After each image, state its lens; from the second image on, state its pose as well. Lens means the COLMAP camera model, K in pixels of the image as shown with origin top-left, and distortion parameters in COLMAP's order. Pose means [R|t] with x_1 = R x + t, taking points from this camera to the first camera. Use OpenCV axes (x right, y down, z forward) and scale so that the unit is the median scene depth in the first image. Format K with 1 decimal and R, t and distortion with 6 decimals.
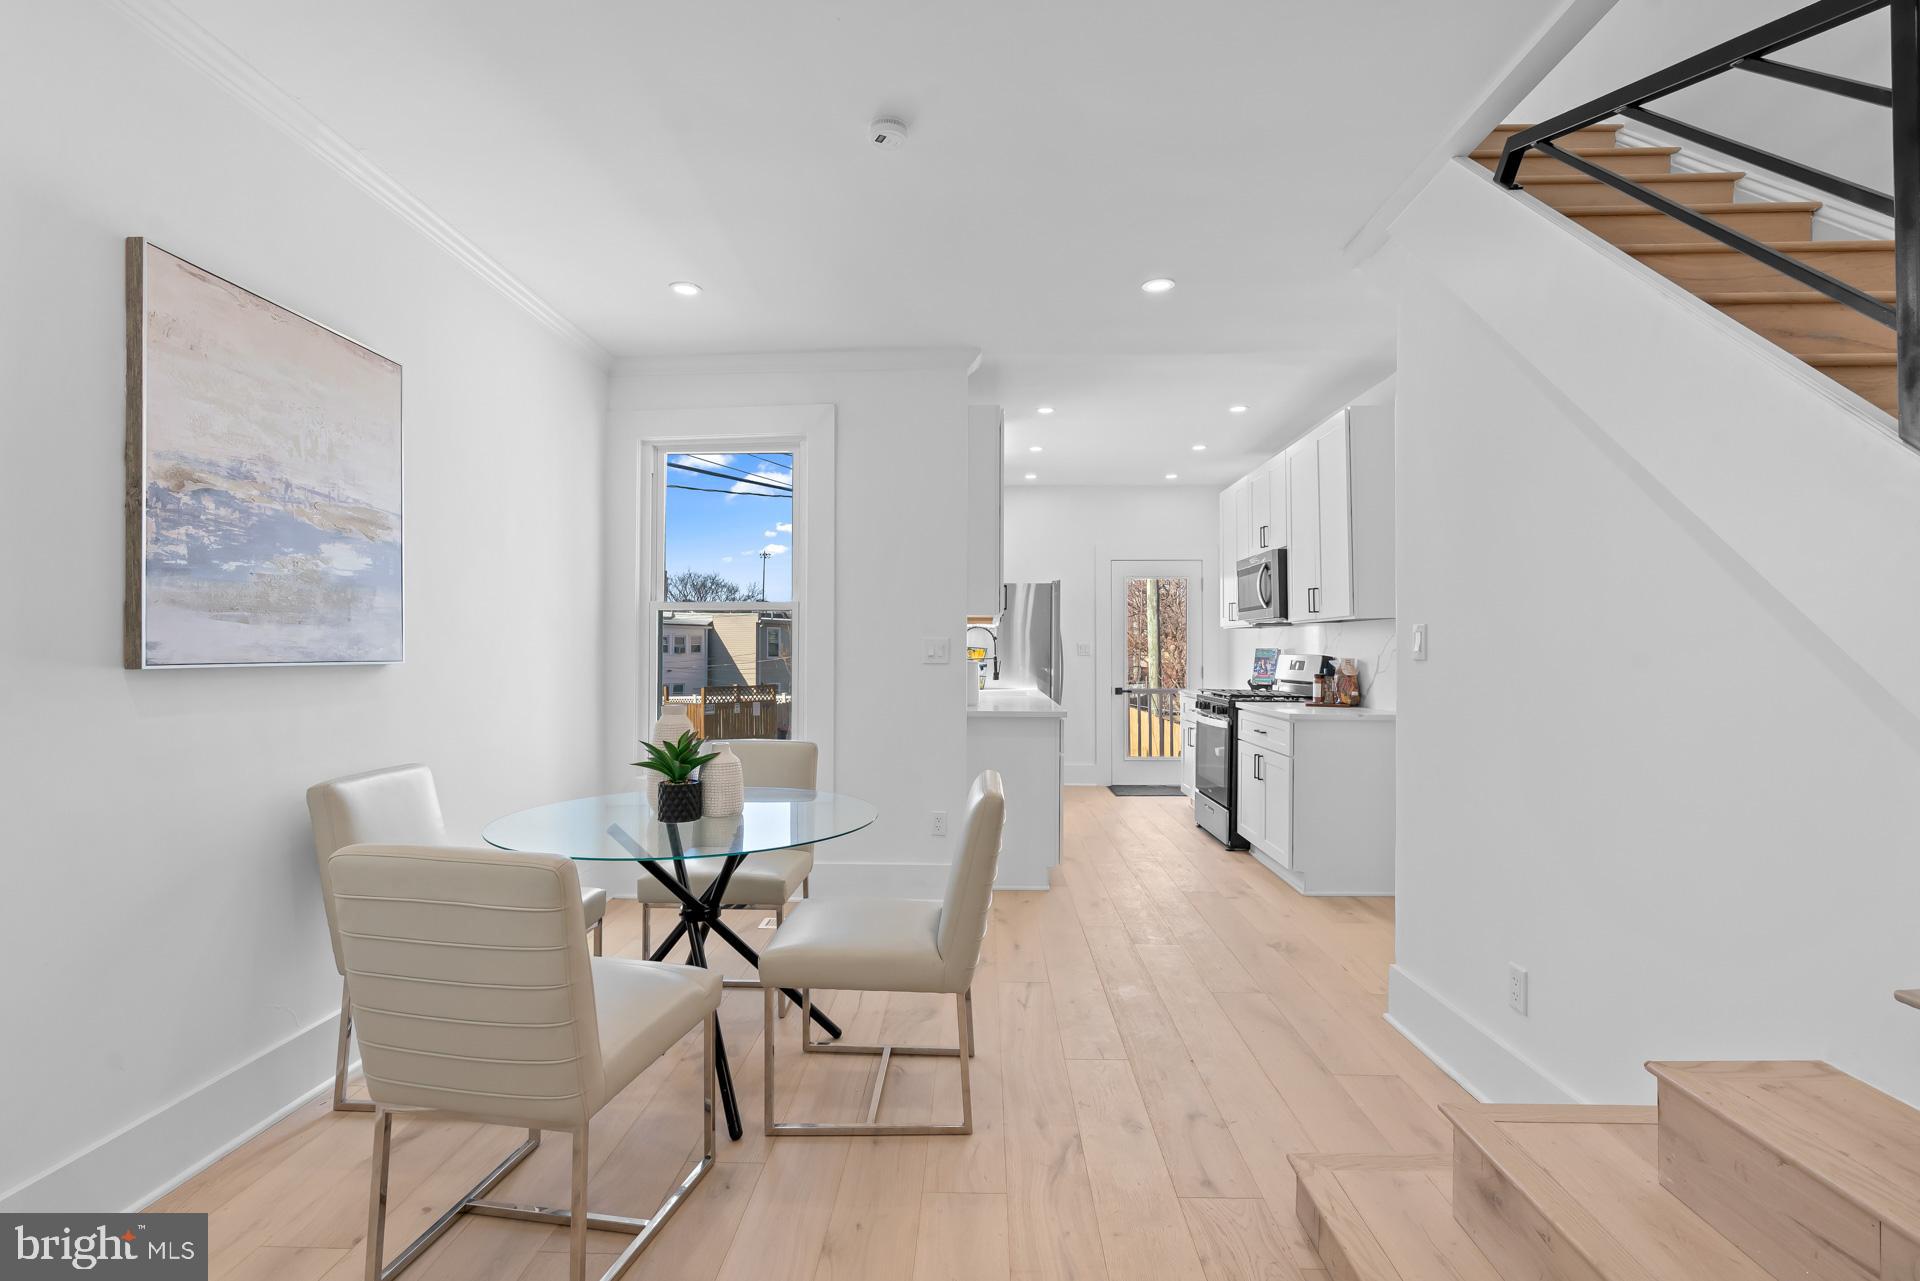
lens RADIAL K [[875.9, 0, 960.0], [0, 875.9, 640.5], [0, 0, 1]] dist [-0.000574, 0.000832]
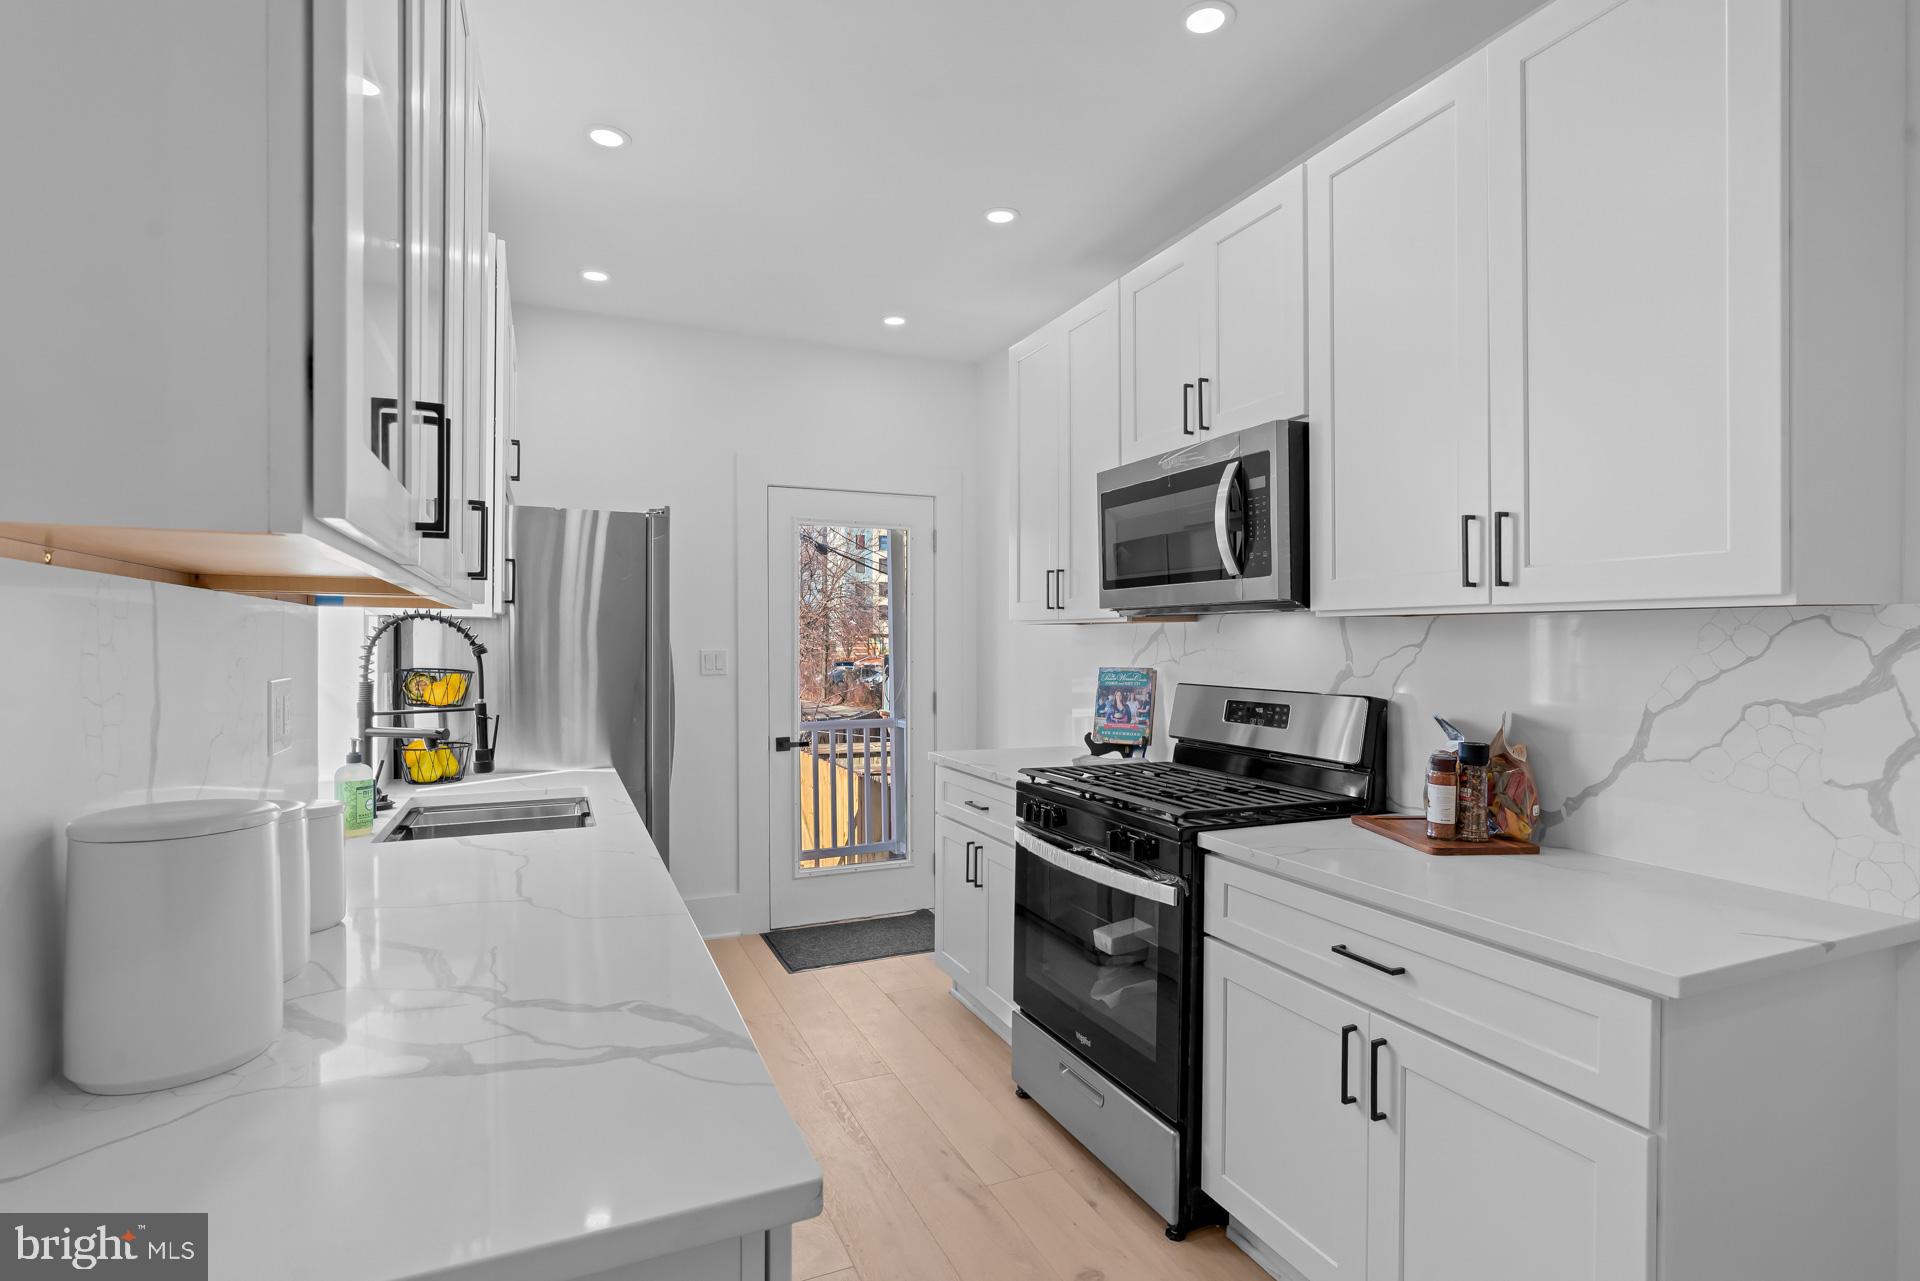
lens RADIAL K [[929.9, 0, 952.7], [0, 929.9, 645.2], [0, 0, 1]] dist [-0.004423, -0.000056]
pose [[0.903984, -0.003047, 0.427556, 0.066035], [-0.004034, 0.999869, 0.015653, -0.014459], [-0.427548, -0.015875, 0.903853, 0.783412]]
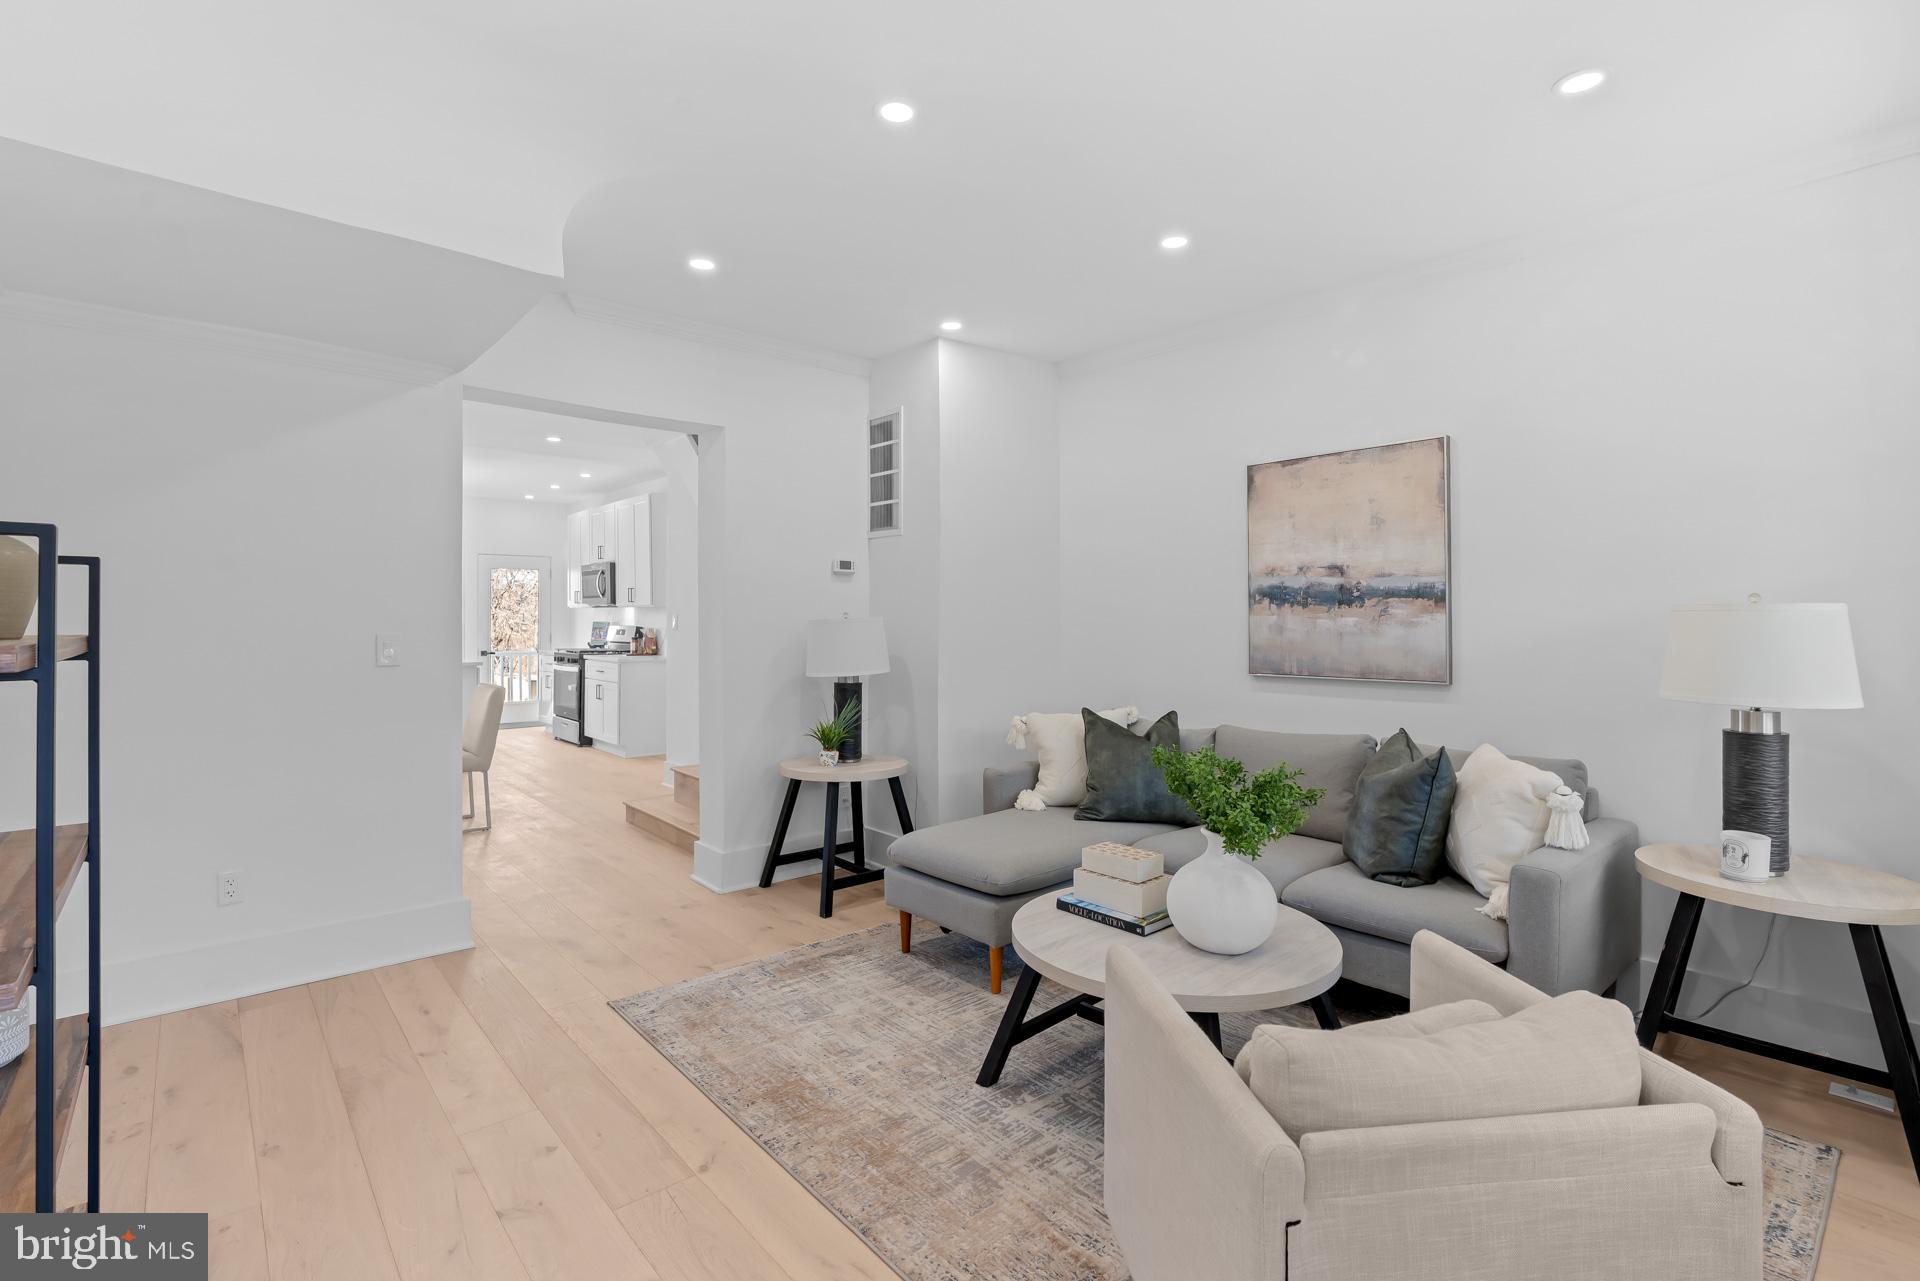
lens RADIAL K [[890.5, 0, 961.3], [0, 890.5, 610.6], [0, 0, 1]] dist [-0.004633, -0.000610]
pose [[0.737727, 0.003214, 0.675091, -0.318497], [-0.005902, 0.999981, 0.001689, -0.022038], [-0.675073, -0.005231, 0.737732, -0.778340]]
